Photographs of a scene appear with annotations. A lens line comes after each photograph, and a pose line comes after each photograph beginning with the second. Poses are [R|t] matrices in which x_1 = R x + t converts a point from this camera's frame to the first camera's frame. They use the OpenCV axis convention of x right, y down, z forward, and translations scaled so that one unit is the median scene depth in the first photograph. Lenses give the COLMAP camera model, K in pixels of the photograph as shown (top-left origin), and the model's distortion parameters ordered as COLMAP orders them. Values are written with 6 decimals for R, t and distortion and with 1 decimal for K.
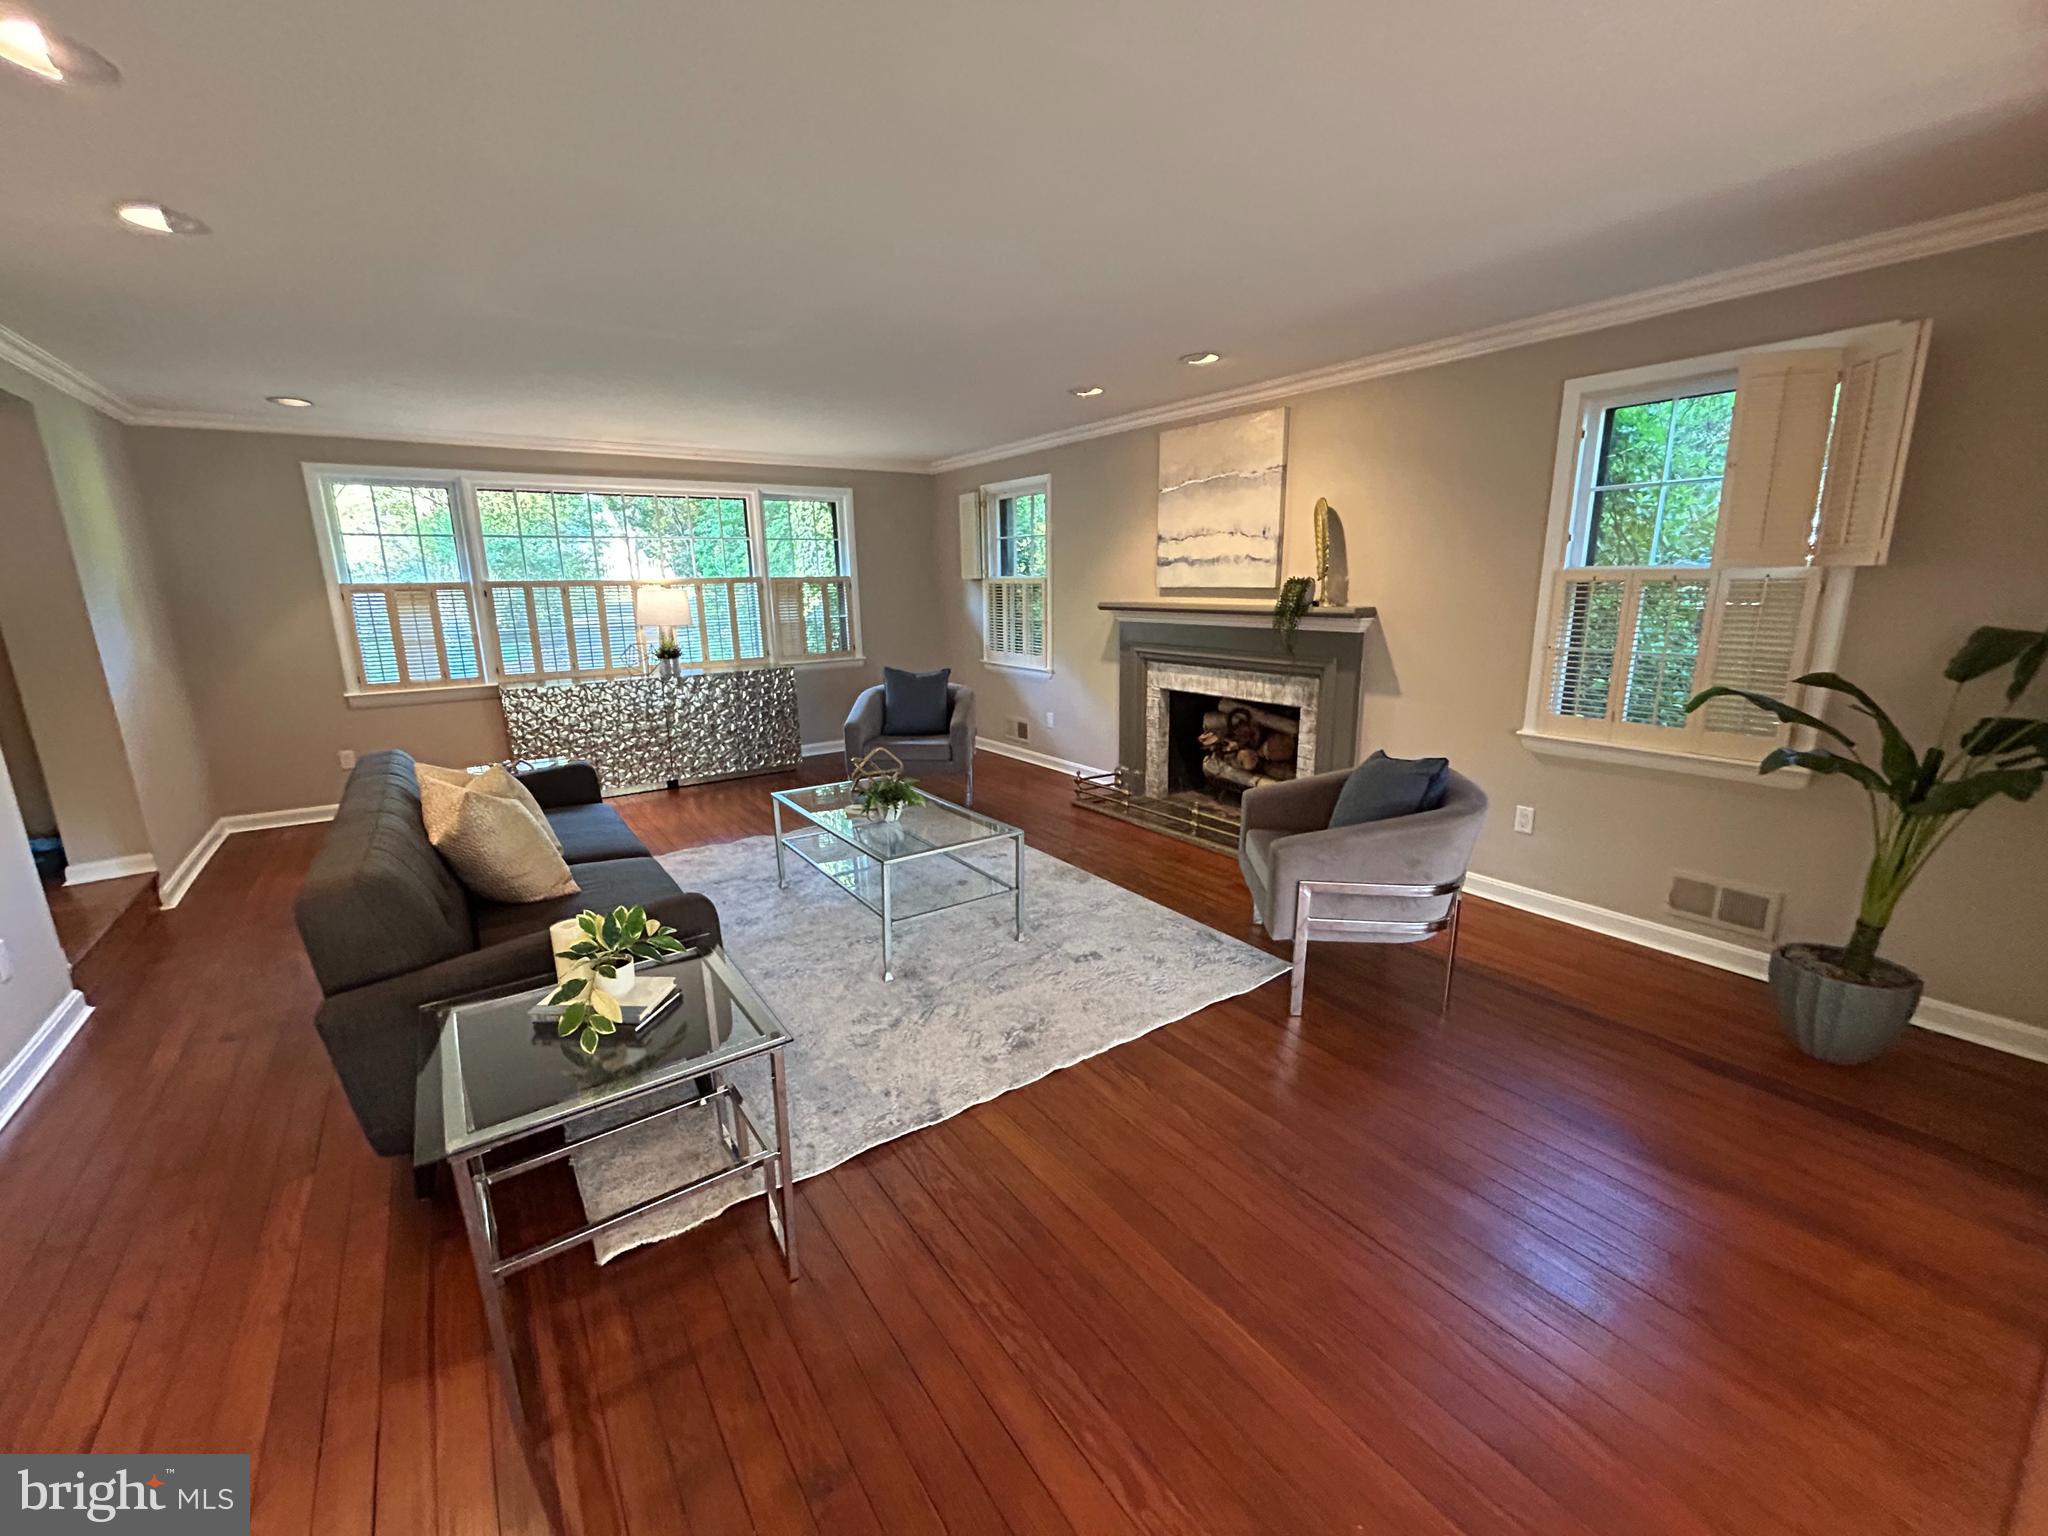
lens RADIAL K [[840.8, 0, 1017.0], [0, 840.8, 761.4], [0, 0, 1]] dist [-0.001009, 0.000185]
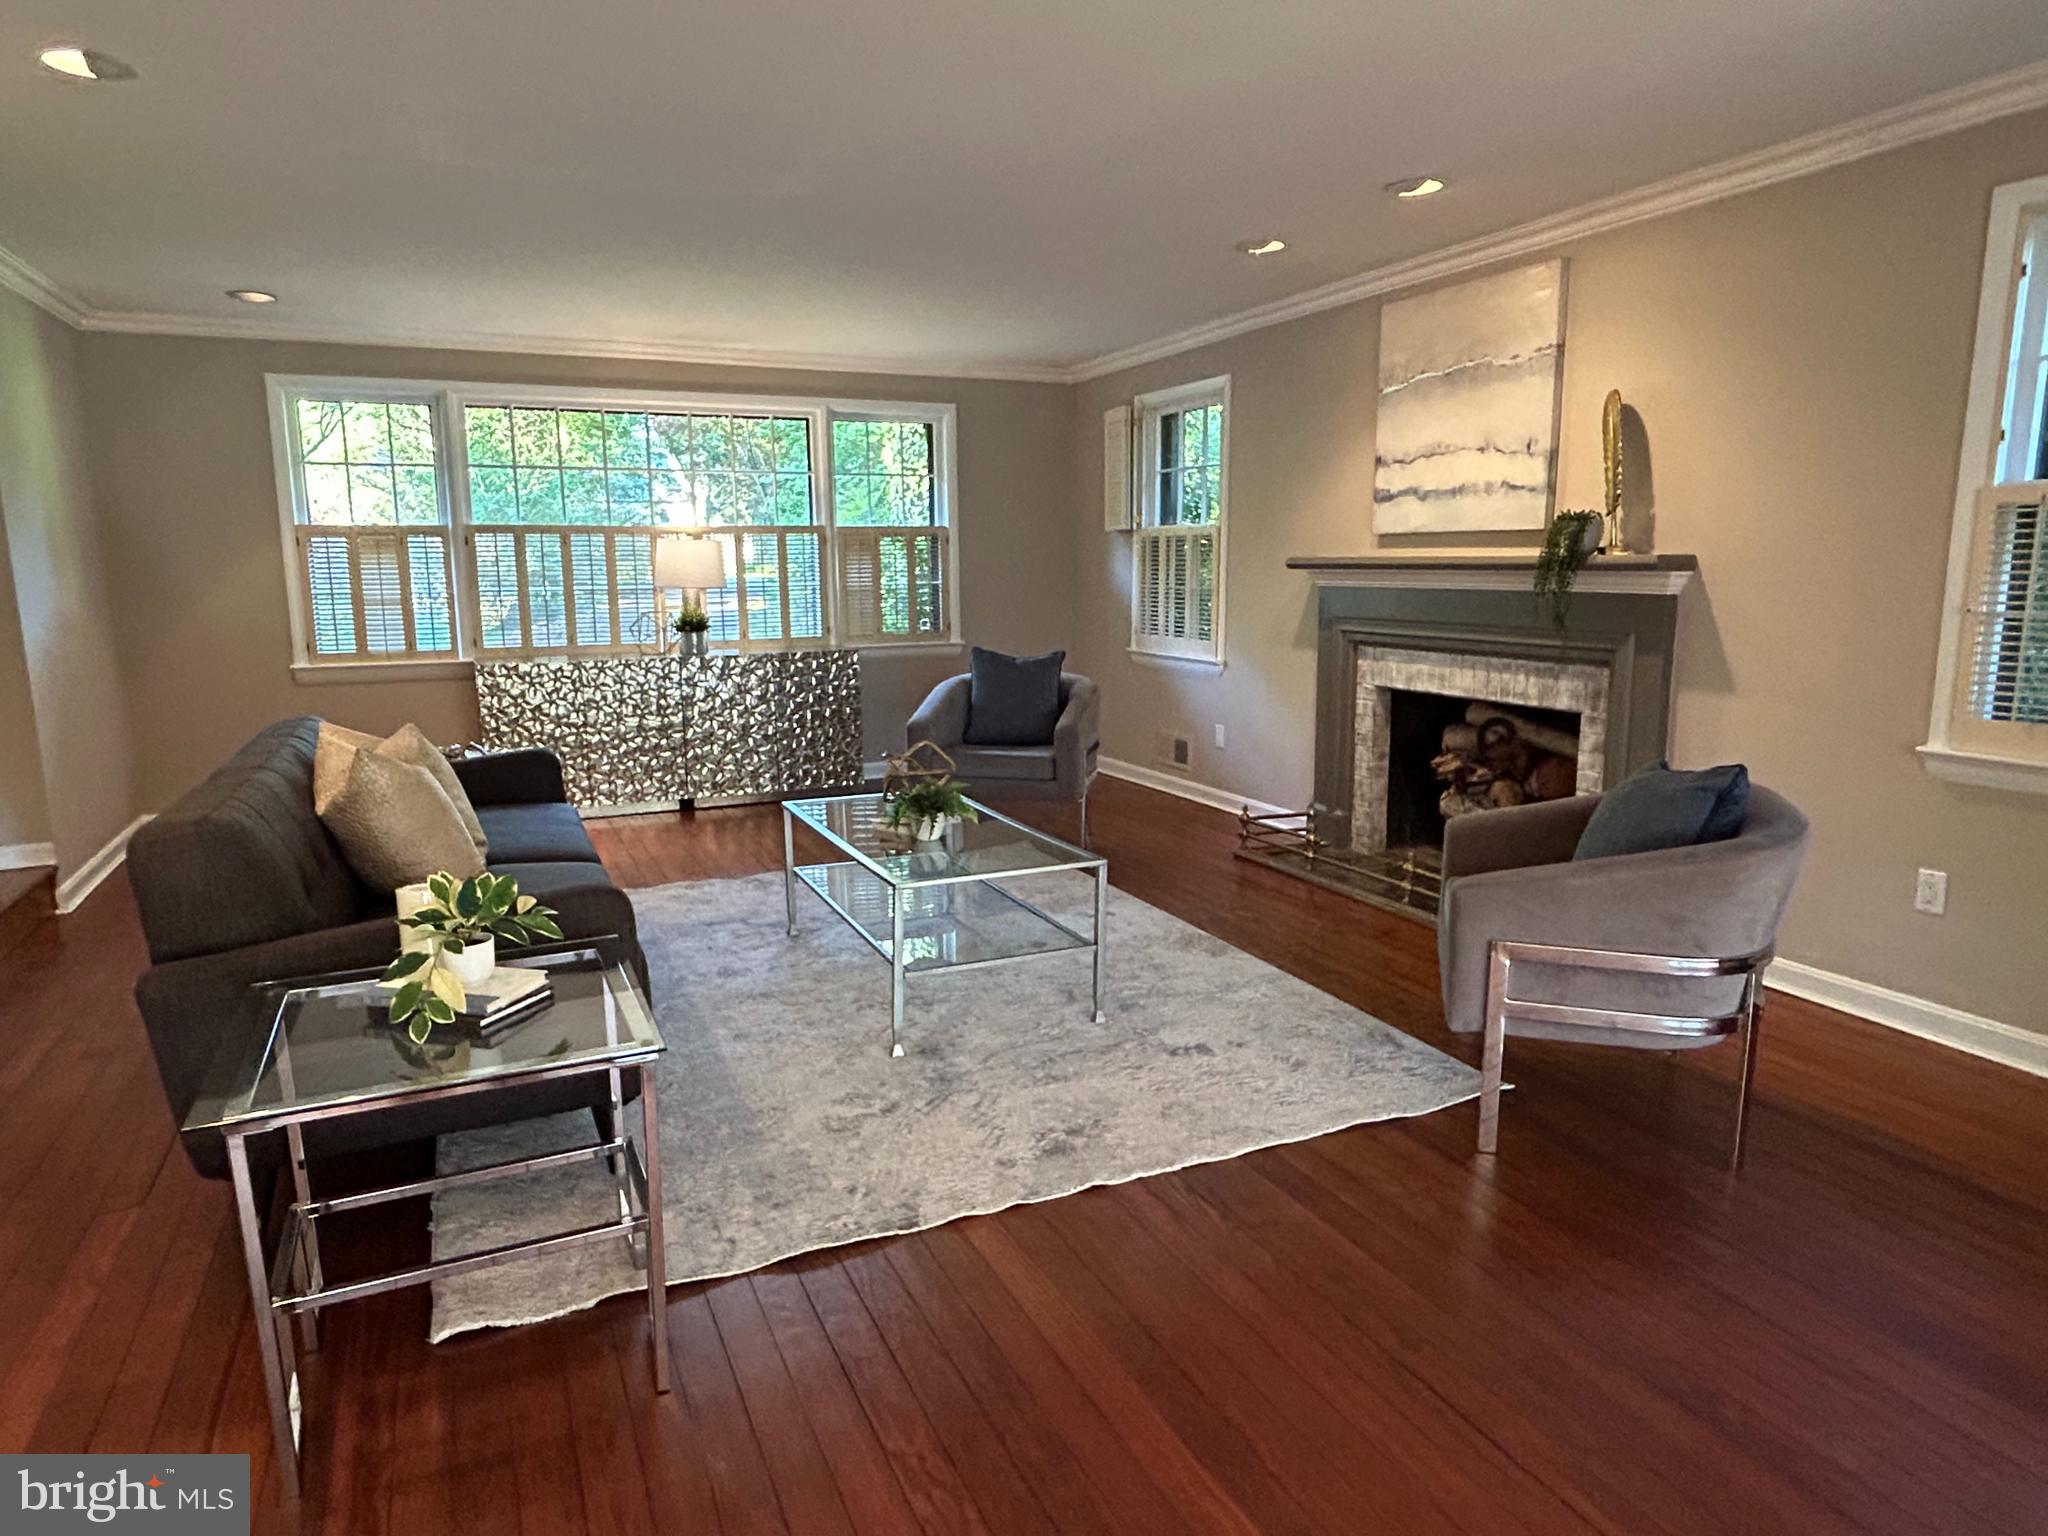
lens RADIAL K [[1264.7, 0, 1024.0], [0, 1264.7, 768.0], [0, 0, 1]] dist [-0.001885, 0.001507]
pose [[0.982421, 0.037296, -0.182915, 0.096499], [-0.047291, 0.997599, -0.050591, 0.047451], [0.180589, 0.058352, 0.981826, -0.027200]]
